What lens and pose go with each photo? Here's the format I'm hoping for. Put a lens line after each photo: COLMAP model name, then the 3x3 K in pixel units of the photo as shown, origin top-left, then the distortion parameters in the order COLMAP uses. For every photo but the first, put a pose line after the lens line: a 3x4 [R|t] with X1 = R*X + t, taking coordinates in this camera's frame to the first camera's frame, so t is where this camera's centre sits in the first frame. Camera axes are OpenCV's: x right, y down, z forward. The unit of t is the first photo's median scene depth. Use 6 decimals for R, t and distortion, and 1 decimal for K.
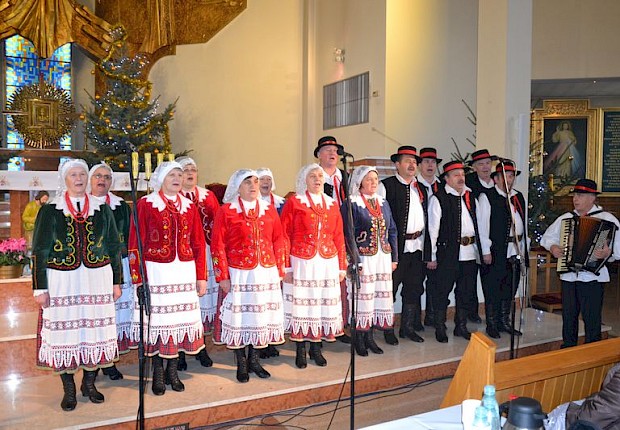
lens RADIAL K [[554.2, 0, 307.3], [0, 554.2, 216.2], [0, 0, 1]] dist [-0.091058, 0.070246]
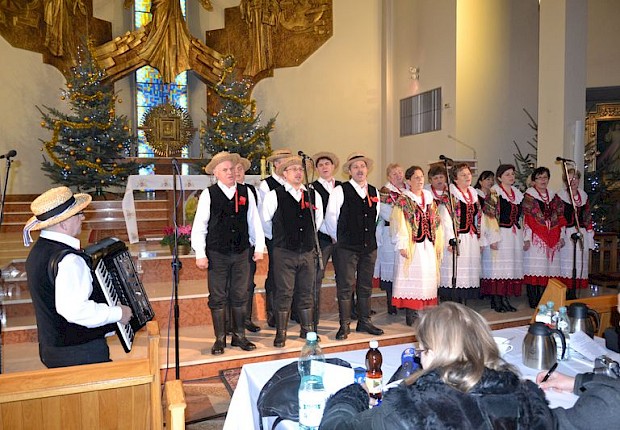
lens RADIAL K [[499.9, 0, 309.4], [0, 499.9, 214.3], [0, 0, 1]] dist [-0.044213, 0.009090]
pose [[0.992854, -0.008703, -0.119019, -0.035919], [0.009021, 0.999957, 0.002133, 0.005965], [0.118996, -0.003191, 0.992890, -0.080541]]
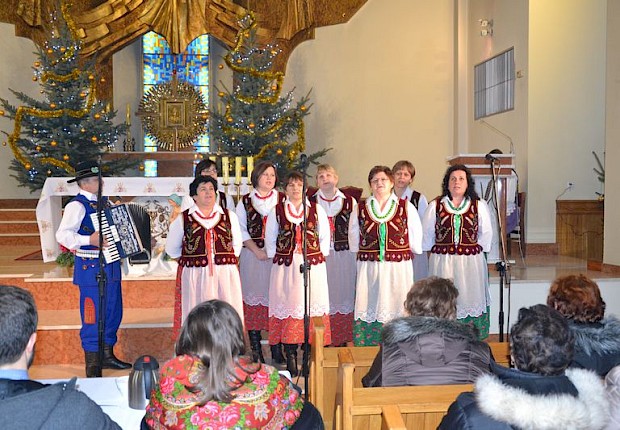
lens RADIAL K [[730.0, 0, 310.3], [0, 730.0, 217.2], [0, 0, 1]] dist [-0.053939, 0.064316]
pose [[0.937451, 0.001220, -0.348114, 0.161778], [-0.006708, 0.999872, -0.014560, 0.005243], [0.348052, 0.015984, 0.937339, -0.083637]]
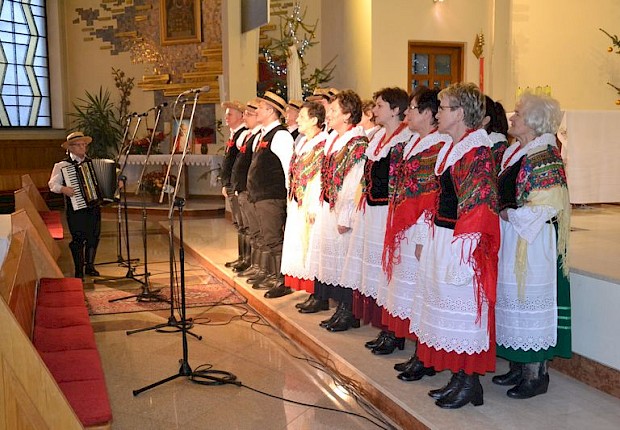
lens RADIAL K [[730.0, 0, 310.3], [0, 730.0, 217.2], [0, 0, 1]] dist [-0.053939, 0.064316]
pose [[-0.146780, 0.102912, -0.983801, 0.497792], [-0.043385, 0.992946, 0.110342, -0.011396], [0.988217, 0.058878, -0.141279, 0.449240]]
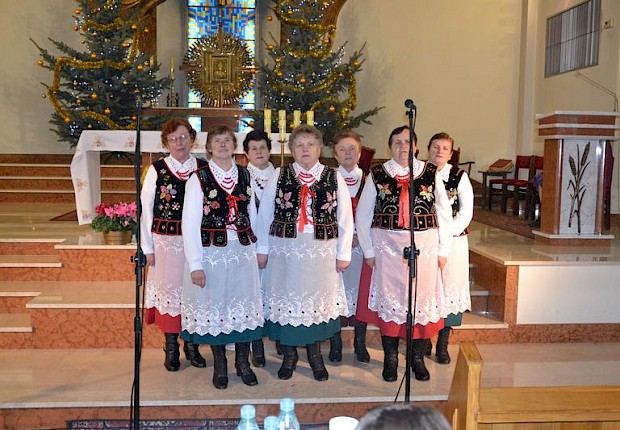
lens RADIAL K [[683.8, 0, 309.1], [0, 683.8, 215.8], [0, 0, 1]] dist [-0.046724, 0.050905]
pose [[0.920989, 0.042545, -0.387259, 0.091701], [-0.028000, 0.998677, 0.043126, 0.001550], [0.388582, -0.028876, 0.920962, 0.014528]]
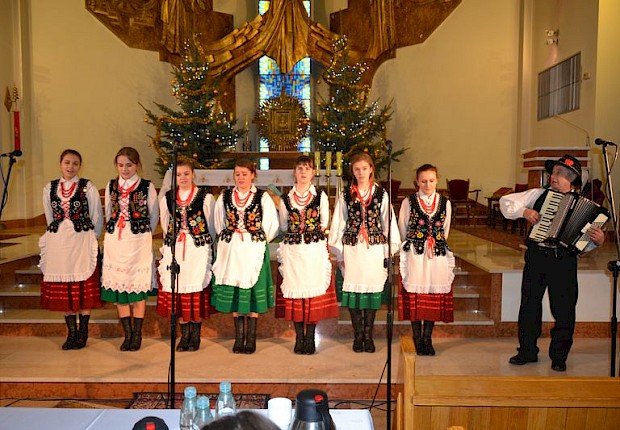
lens RADIAL K [[527.7, 0, 310.5], [0, 527.7, 214.8], [0, 0, 1]] dist [-0.008743, 0.004626]
pose [[0.875504, 0.019837, -0.482803, 0.115810], [-0.017740, 0.999803, 0.008909, 0.001462], [0.482884, 0.000765, 0.875684, 0.033311]]
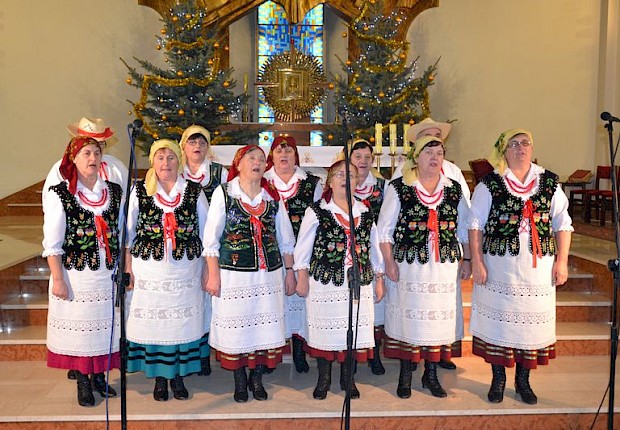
lens RADIAL K [[664.0, 0, 310.3], [0, 664.0, 215.1], [0, 0, 1]] dist [-0.024805, 0.014220]
pose [[0.904474, 0.029705, -0.425493, 0.024794], [-0.020115, 0.999433, 0.027013, 0.002300], [0.426054, -0.015874, 0.904558, -0.009222]]
